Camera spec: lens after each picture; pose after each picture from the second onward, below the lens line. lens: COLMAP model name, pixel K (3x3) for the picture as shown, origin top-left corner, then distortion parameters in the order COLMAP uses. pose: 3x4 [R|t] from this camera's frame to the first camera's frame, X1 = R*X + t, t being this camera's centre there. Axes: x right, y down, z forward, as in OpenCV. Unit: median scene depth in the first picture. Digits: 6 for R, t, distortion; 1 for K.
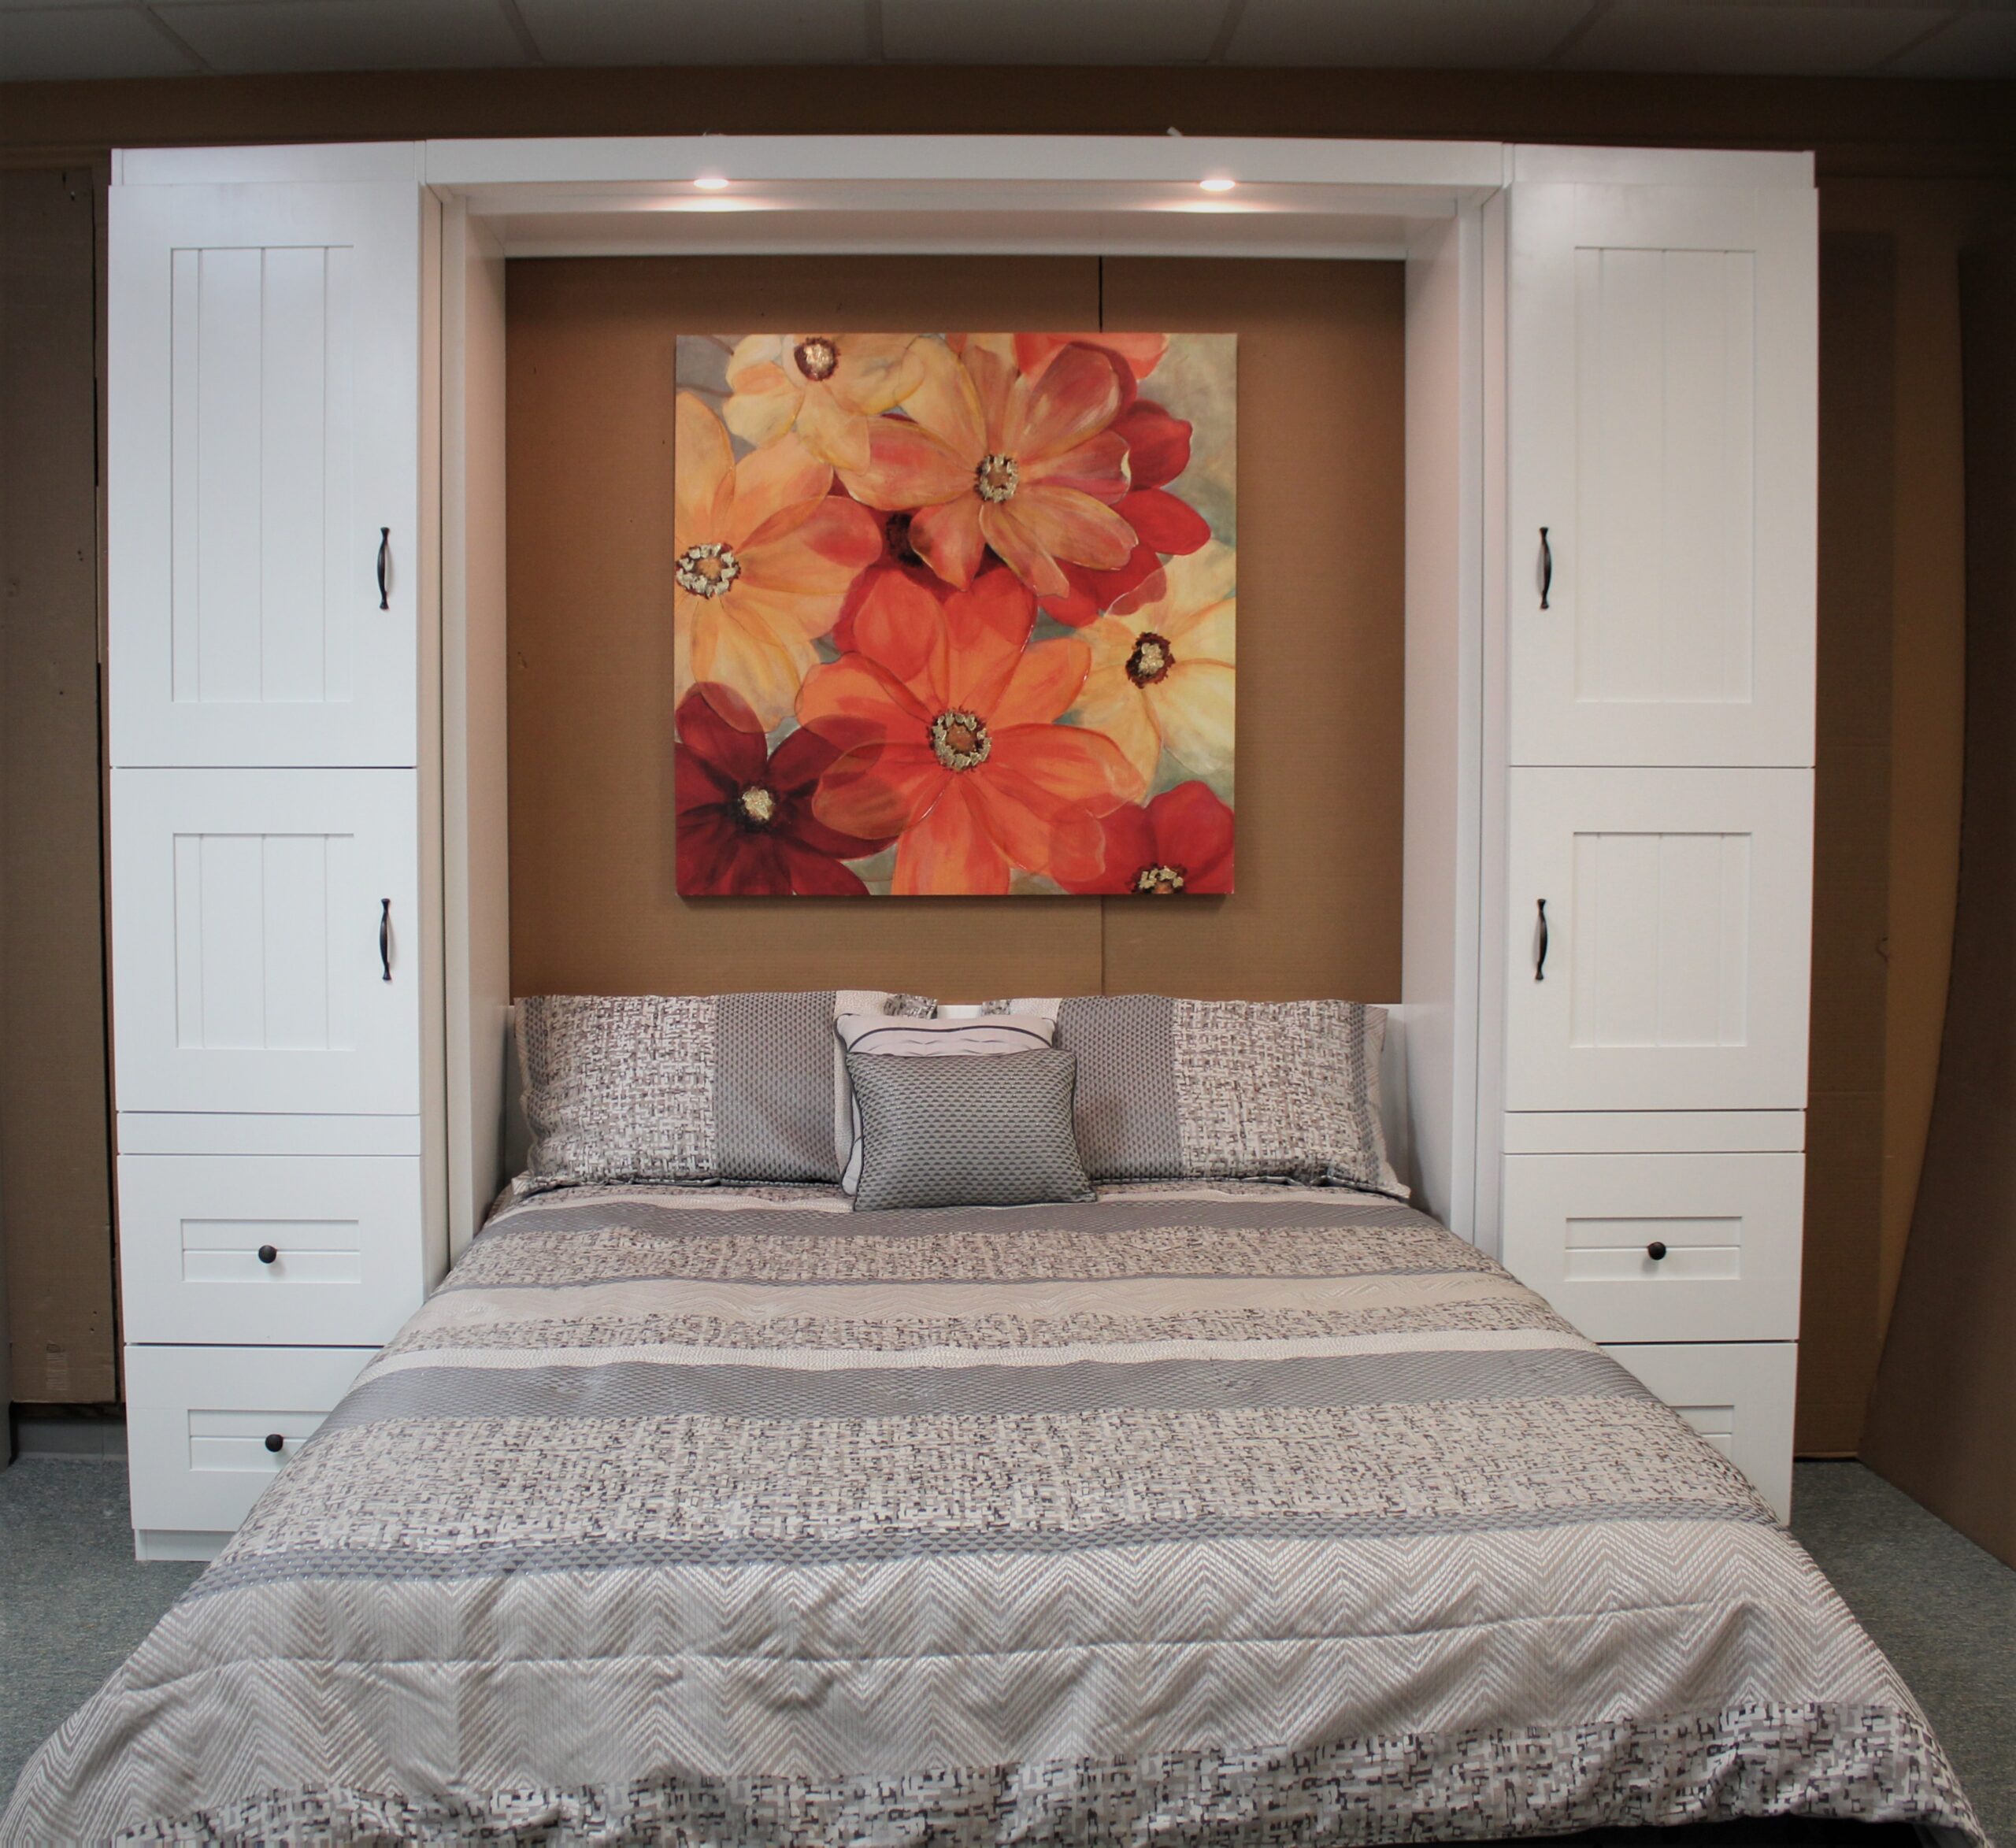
lens RADIAL K [[2205.0, 0, 876.4], [0, 2205.0, 923.0], [0, 0, 1]] dist [-0.166780, 0.135536]
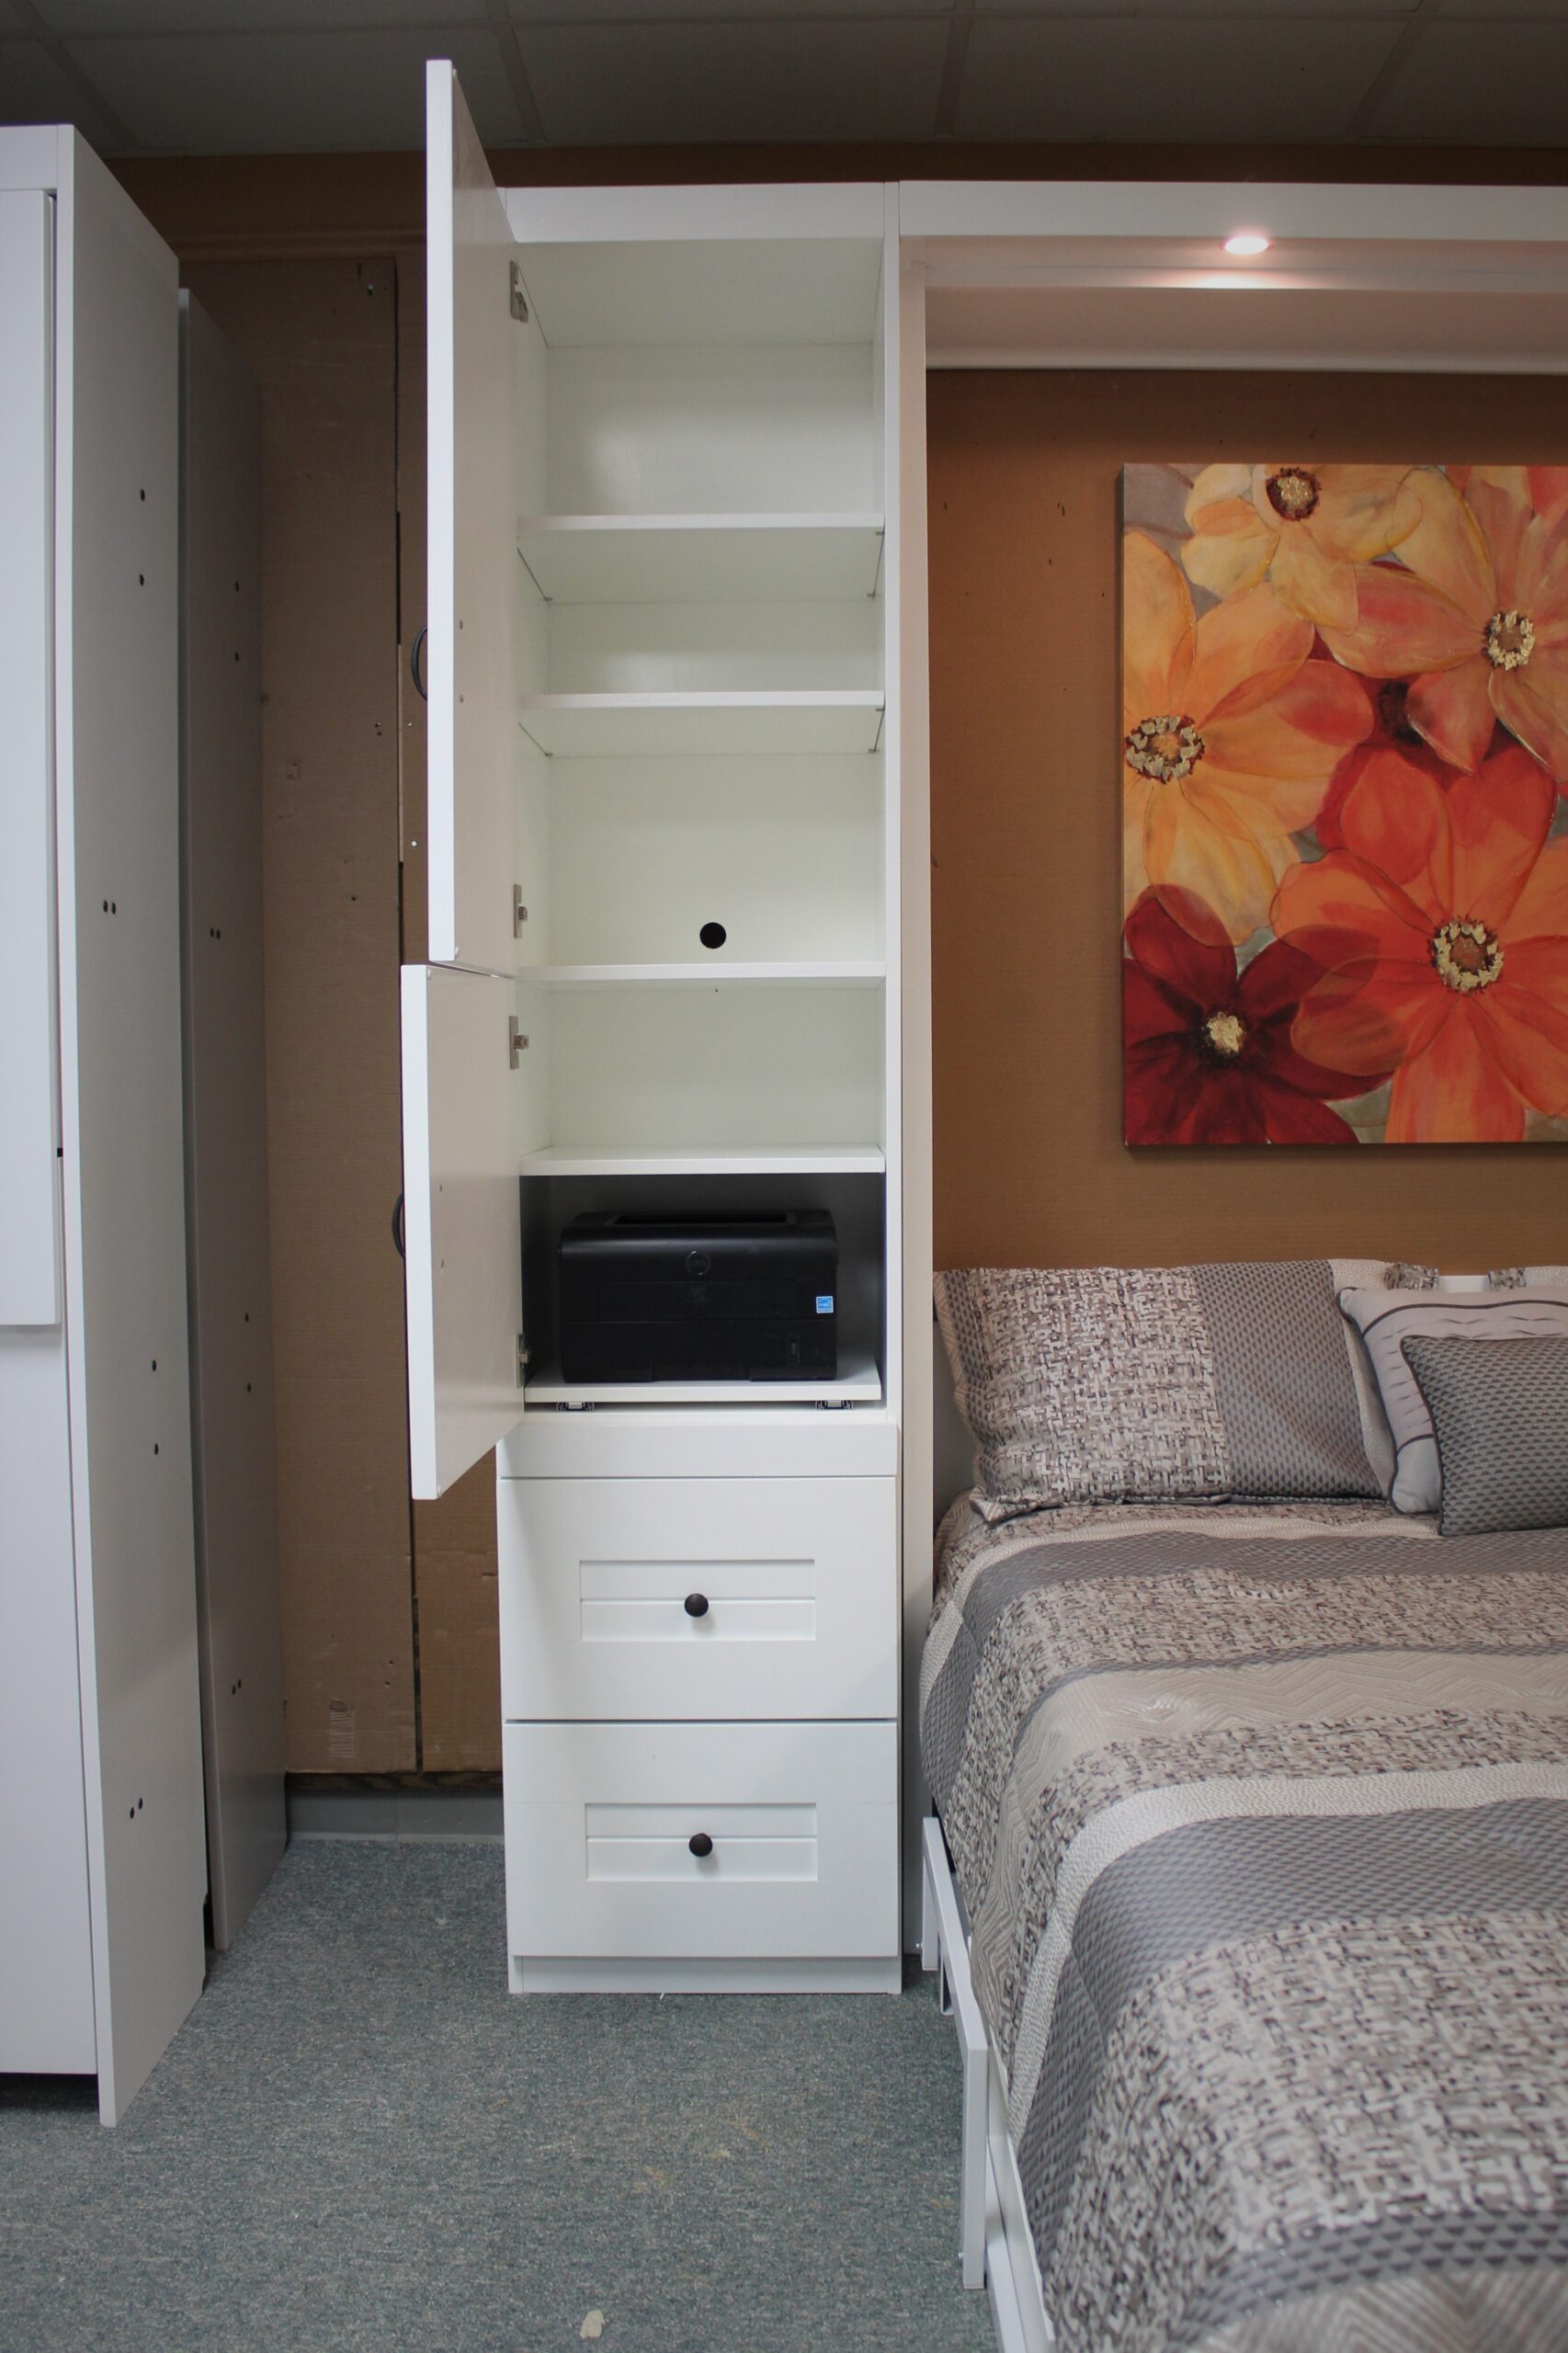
lens RADIAL K [[2106.3, 0, 784.0], [0, 2106.3, 1176.5], [0, 0, 1]] dist [-0.171054, 0.159092]
pose [[0.999928, -0.006349, -0.010228, -0.213330], [0.006250, 0.999933, -0.009741, 0.006076], [0.010289, 0.009677, 0.999900, 0.222654]]
